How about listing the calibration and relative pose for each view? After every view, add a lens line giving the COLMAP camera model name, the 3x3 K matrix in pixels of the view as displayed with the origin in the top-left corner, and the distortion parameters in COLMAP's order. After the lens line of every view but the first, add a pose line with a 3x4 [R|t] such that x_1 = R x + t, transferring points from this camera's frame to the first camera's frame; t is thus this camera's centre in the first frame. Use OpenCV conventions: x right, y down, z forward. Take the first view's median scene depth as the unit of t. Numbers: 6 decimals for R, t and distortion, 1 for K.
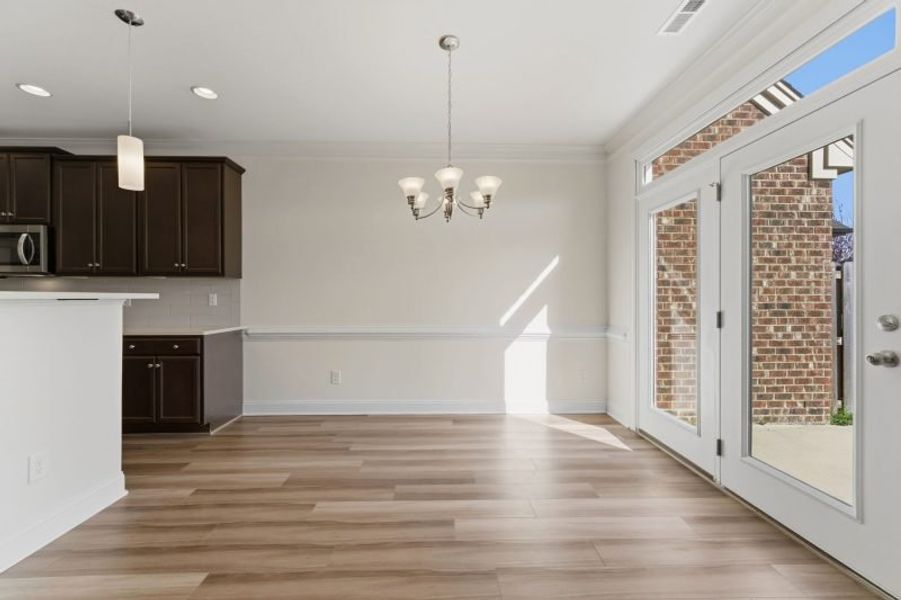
lens RADIAL K [[361.8, 0, 453.7], [0, 361.8, 302.3], [0, 0, 1]] dist [-0.002634, 0.000025]
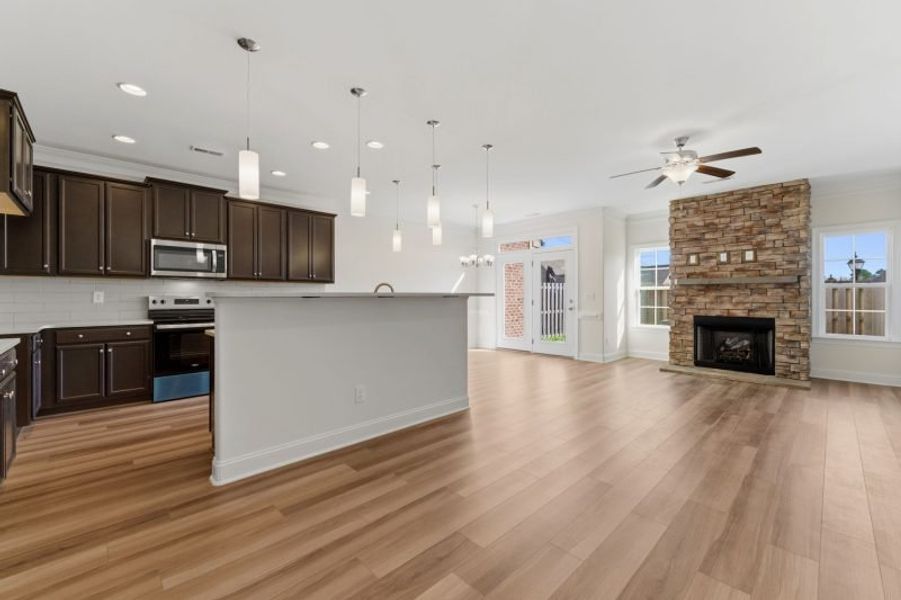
lens RADIAL K [[370.5, 0, 446.8], [0, 370.5, 296.7], [0, 0, 1]] dist [-0.000526, 0.001760]
pose [[0.743343, -0.000421, 0.668911, -1.460453], [0.006119, 0.999962, -0.006171, 0.006862], [-0.668883, 0.008680, 0.743317, -0.691813]]
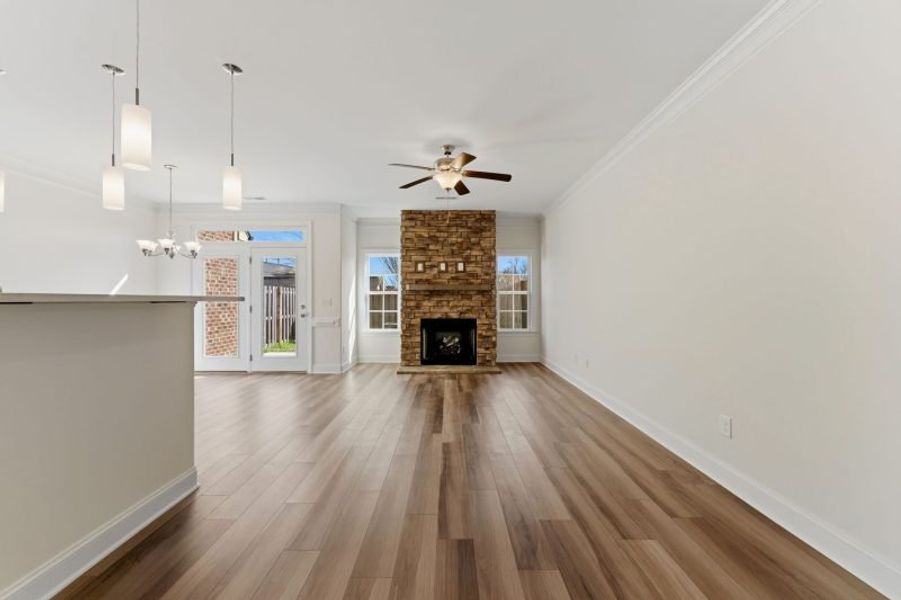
lens RADIAL K [[370.5, 0, 451.1], [0, 370.5, 297.8], [0, 0, 1]] dist [-0.000526, 0.001760]
pose [[0.023753, 0.008024, 0.999686, -1.318231], [0.010612, 0.999909, -0.008278, 0.002134], [-0.999662, 0.010806, 0.023666, -0.359717]]
